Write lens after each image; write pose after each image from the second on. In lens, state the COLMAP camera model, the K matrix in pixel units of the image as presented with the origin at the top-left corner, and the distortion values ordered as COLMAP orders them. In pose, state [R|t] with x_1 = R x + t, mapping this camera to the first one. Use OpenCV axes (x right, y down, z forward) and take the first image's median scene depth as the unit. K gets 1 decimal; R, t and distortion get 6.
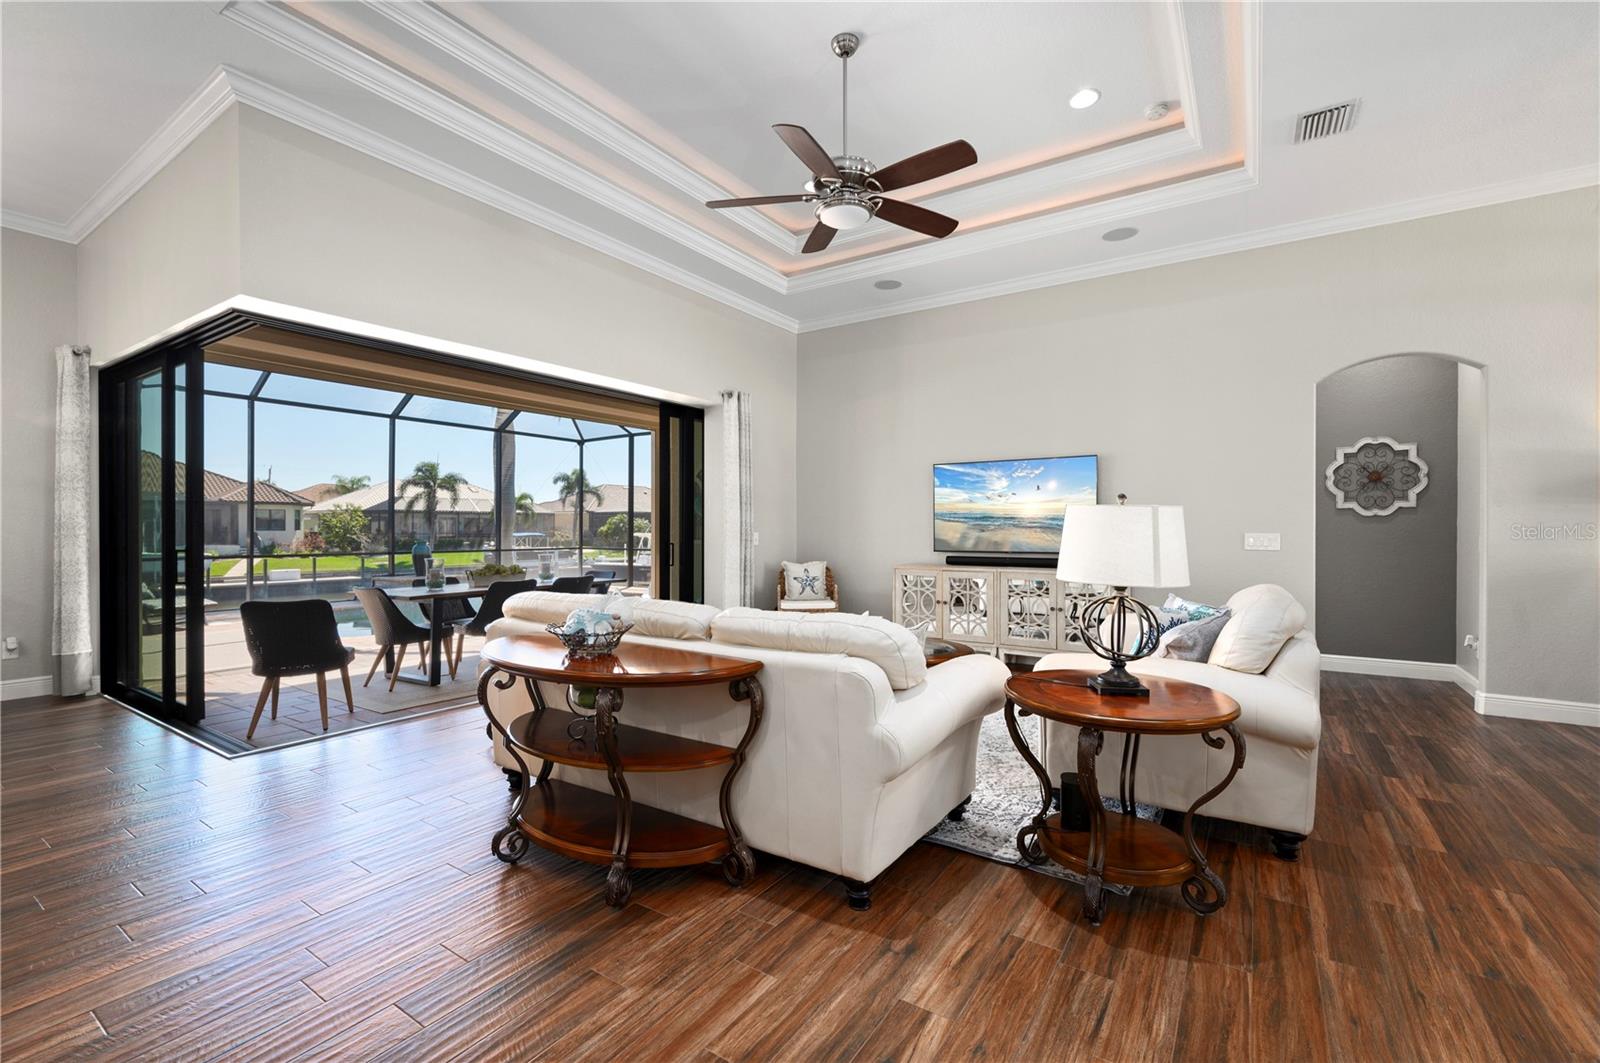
lens RADIAL K [[680.6, 0, 756.5], [0, 680.6, 536.4], [0, 0, 1]] dist [0.012401, 0.000051]
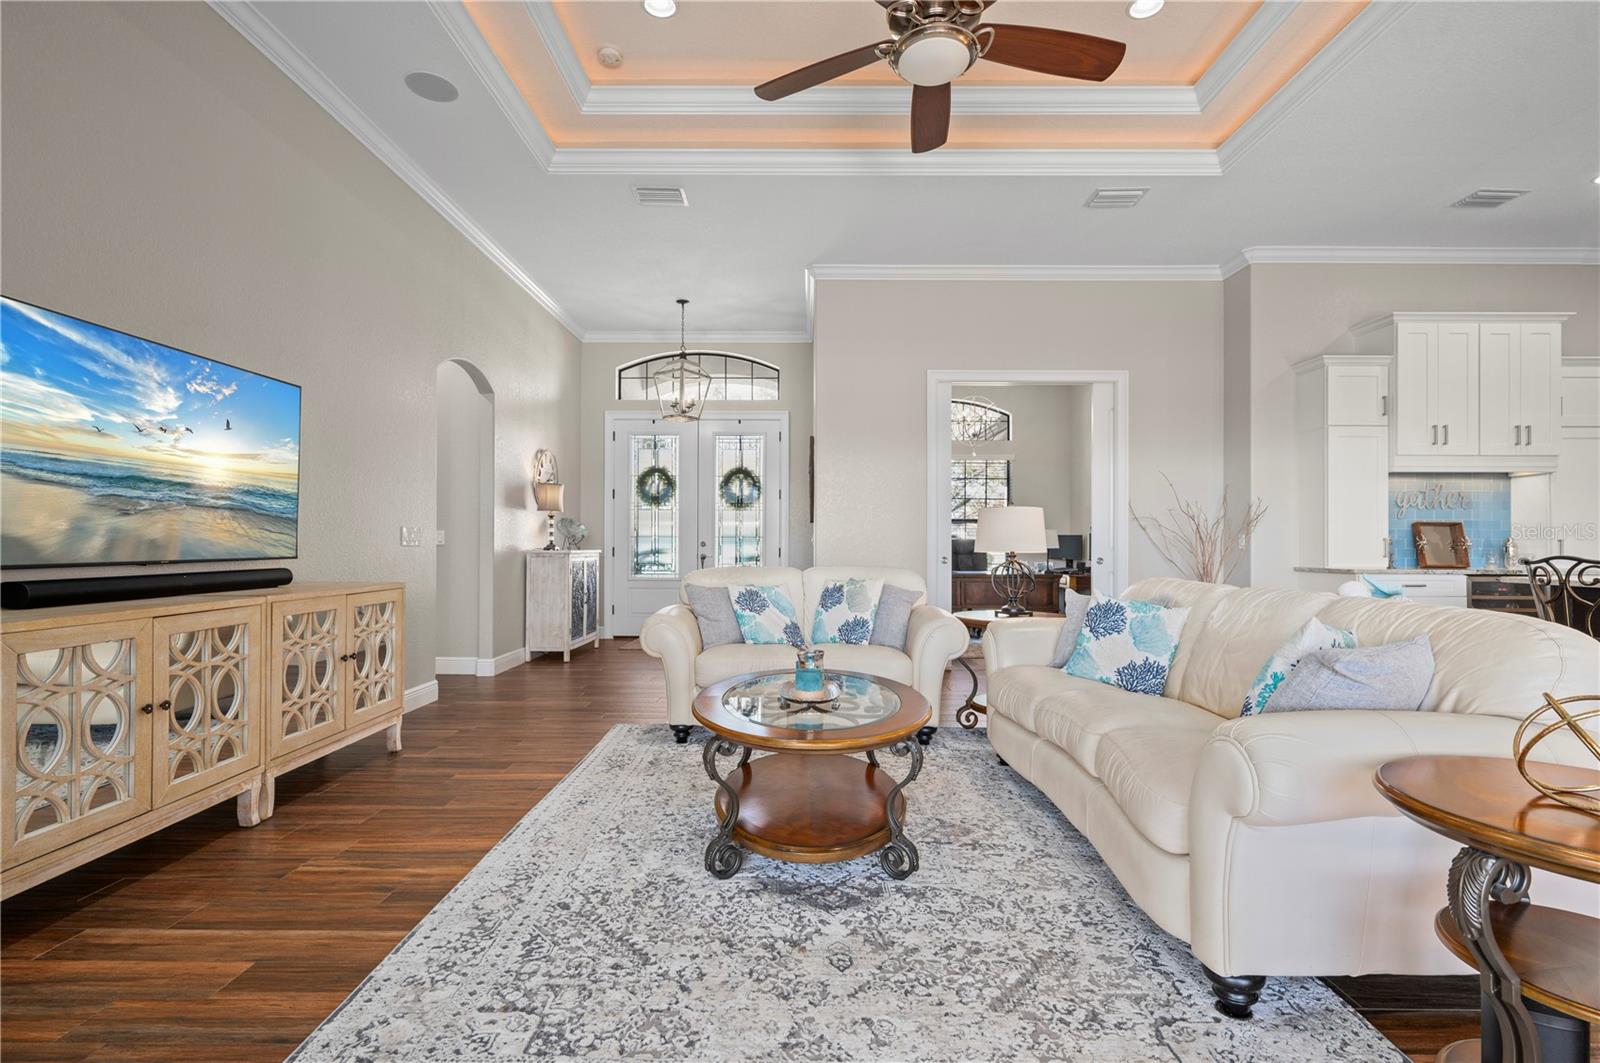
lens RADIAL K [[727.6, 0, 796.4], [0, 727.6, 537.0], [0, 0, 1]] dist [0.001925, 0.000089]
pose [[-0.575077, -0.010009, 0.818038, -0.227203], [-0.000732, 0.999931, 0.011719, 0.000655], [-0.818099, 0.006140, -0.575044, 0.926743]]
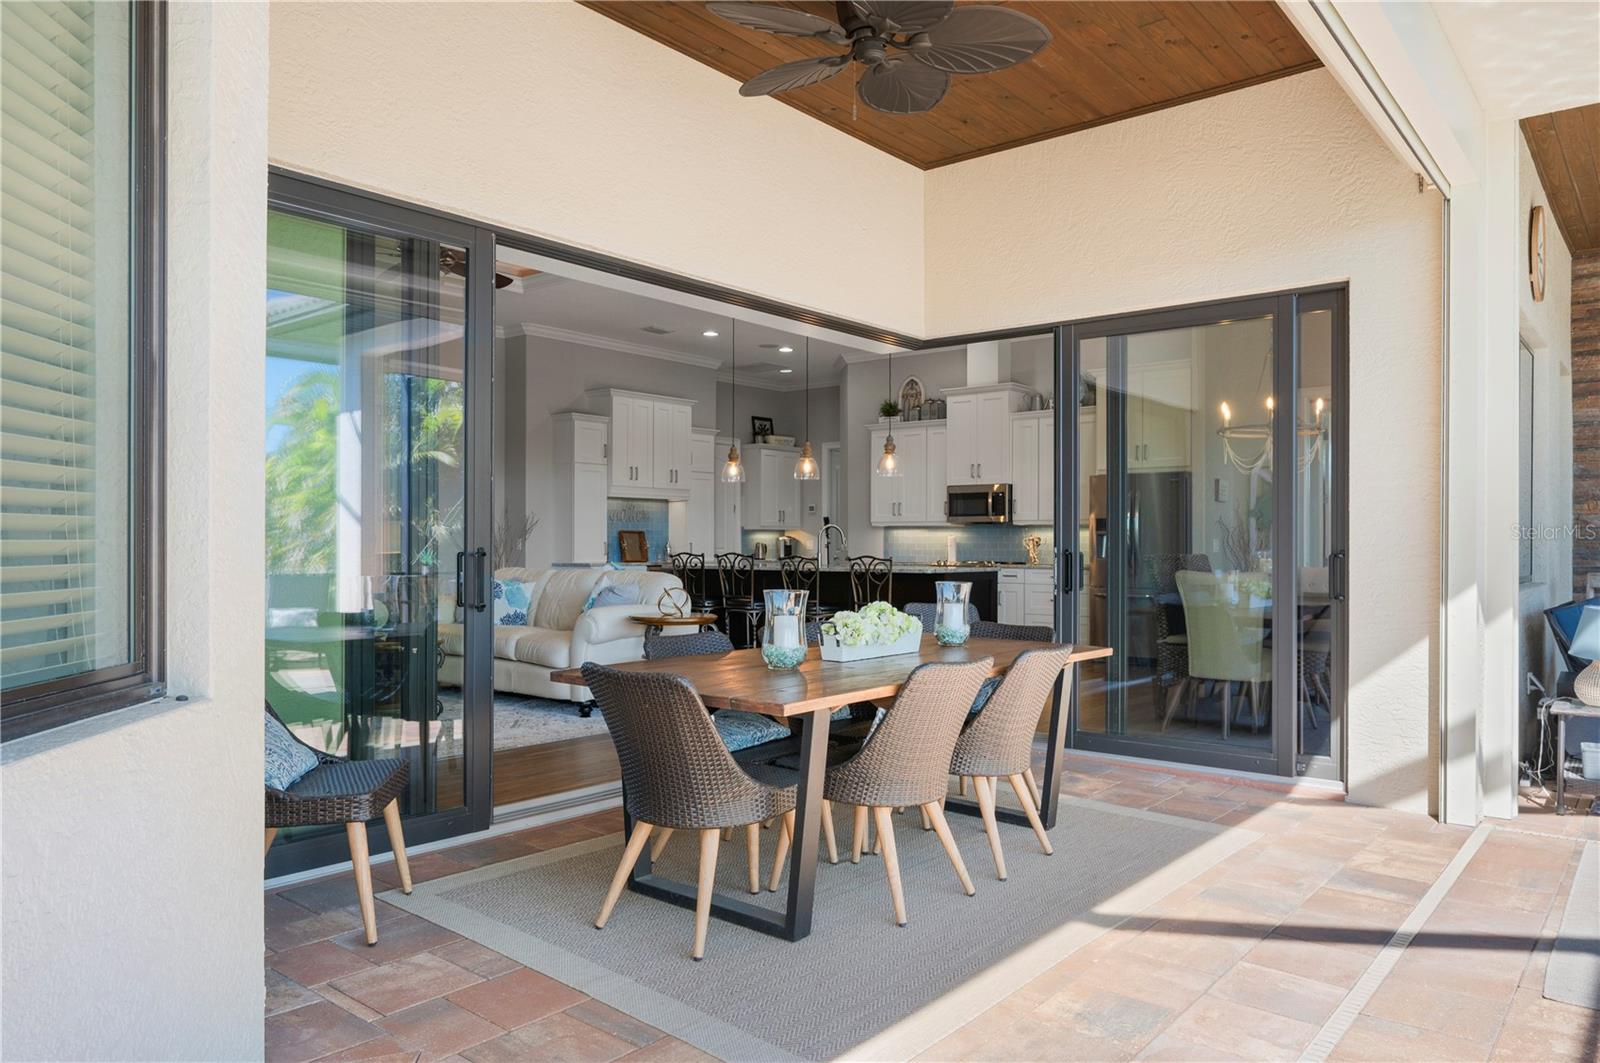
lens RADIAL K [[1068.5, 0, 796.7], [0, 1068.5, 537.3], [0, 0, 1]] dist [0.000133, -0.000115]
pose [[-0.997278, -0.012086, 0.072732, -0.408683], [-0.011590, 0.999907, 0.007240, -0.015873], [-0.072813, 0.006377, -0.997325, 1.785390]]
